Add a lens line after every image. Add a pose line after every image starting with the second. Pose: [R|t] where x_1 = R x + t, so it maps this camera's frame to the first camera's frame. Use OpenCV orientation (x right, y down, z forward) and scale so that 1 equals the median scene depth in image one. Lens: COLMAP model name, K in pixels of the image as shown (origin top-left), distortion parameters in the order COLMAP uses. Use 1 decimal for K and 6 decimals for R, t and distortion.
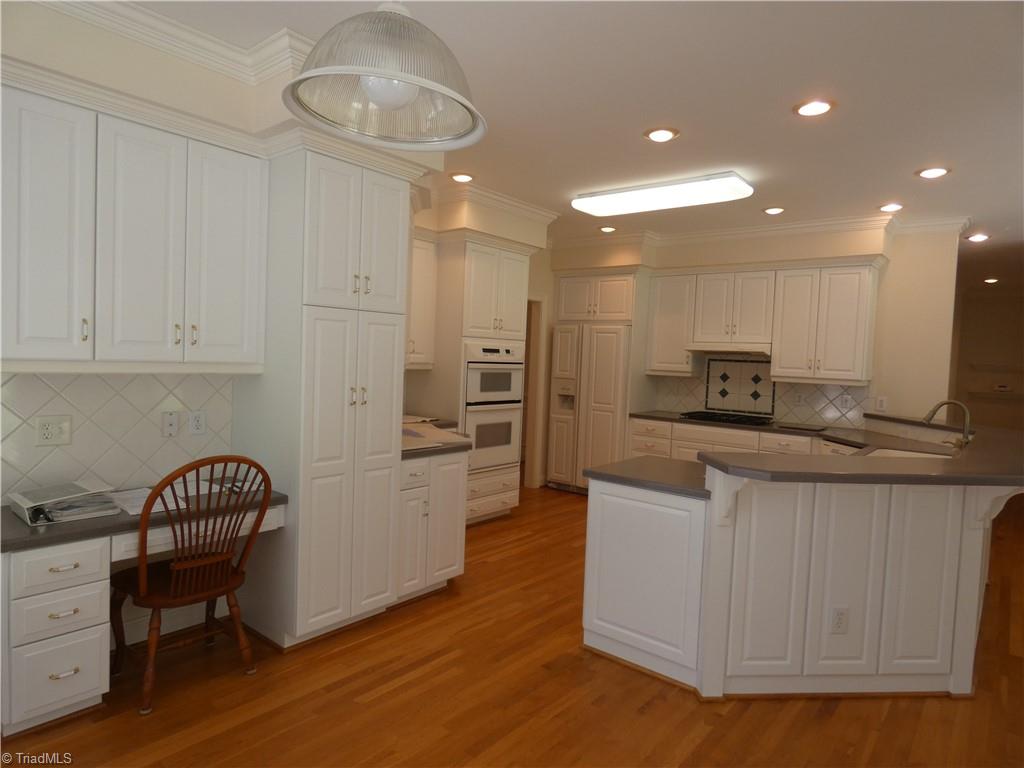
lens RADIAL K [[611.3, 0, 513.9], [0, 611.3, 382.6], [0, 0, 1]] dist [0.000238, -0.000732]
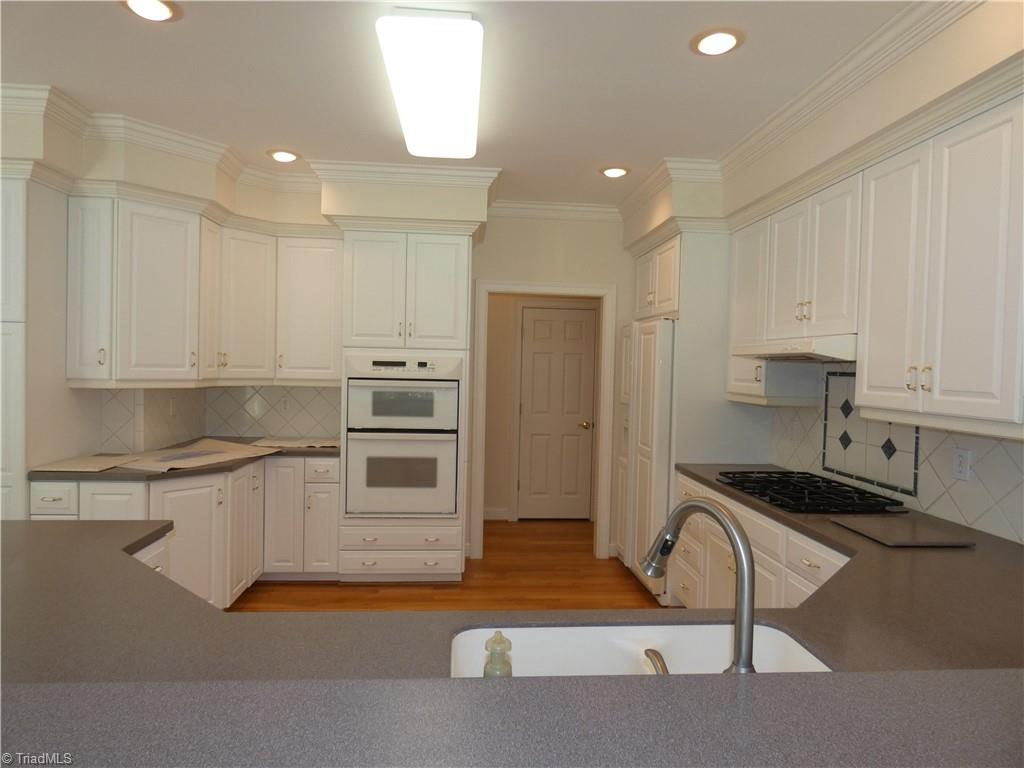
lens RADIAL K [[611.3, 0, 513.9], [0, 611.3, 382.6], [0, 0, 1]] dist [0.000238, -0.000732]
pose [[0.699870, -0.003477, -0.714262, 0.648305], [-0.028580, 0.999051, -0.032867, -0.007062], [0.713698, 0.043417, 0.699107, 0.583029]]
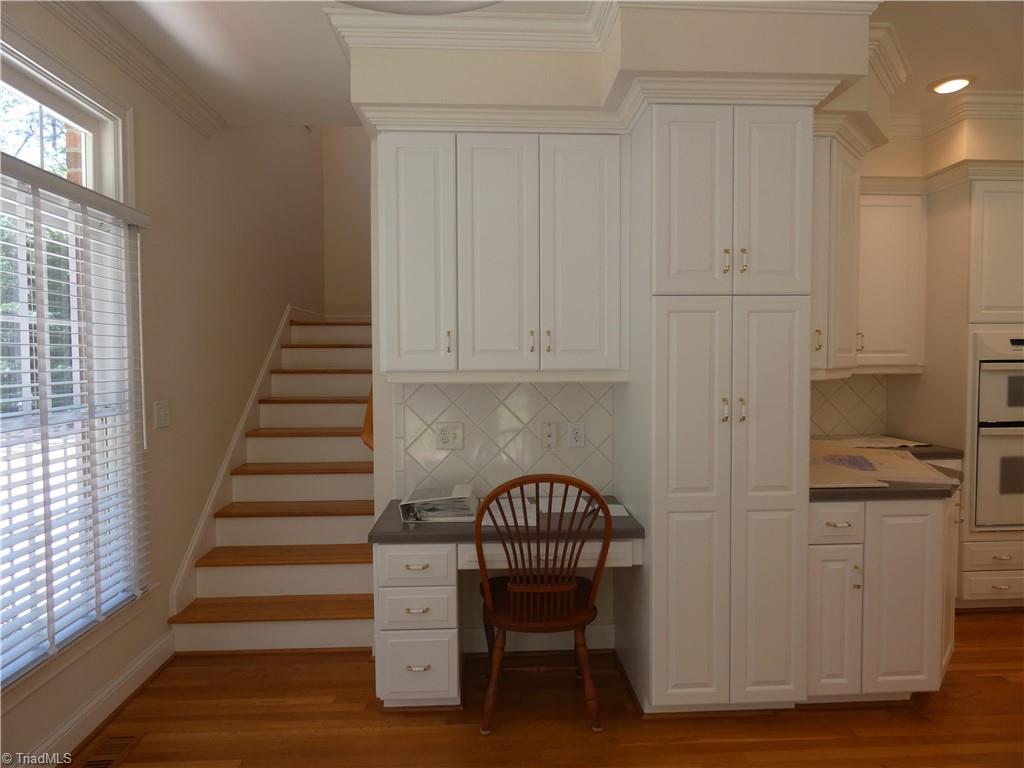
lens RADIAL K [[611.3, 0, 513.9], [0, 611.3, 382.6], [0, 0, 1]] dist [0.000238, -0.000732]
pose [[0.672437, -0.016217, -0.739977, 0.073261], [0.000608, 0.999772, -0.021359, 0.003180], [0.740155, 0.013913, 0.672293, 0.180988]]
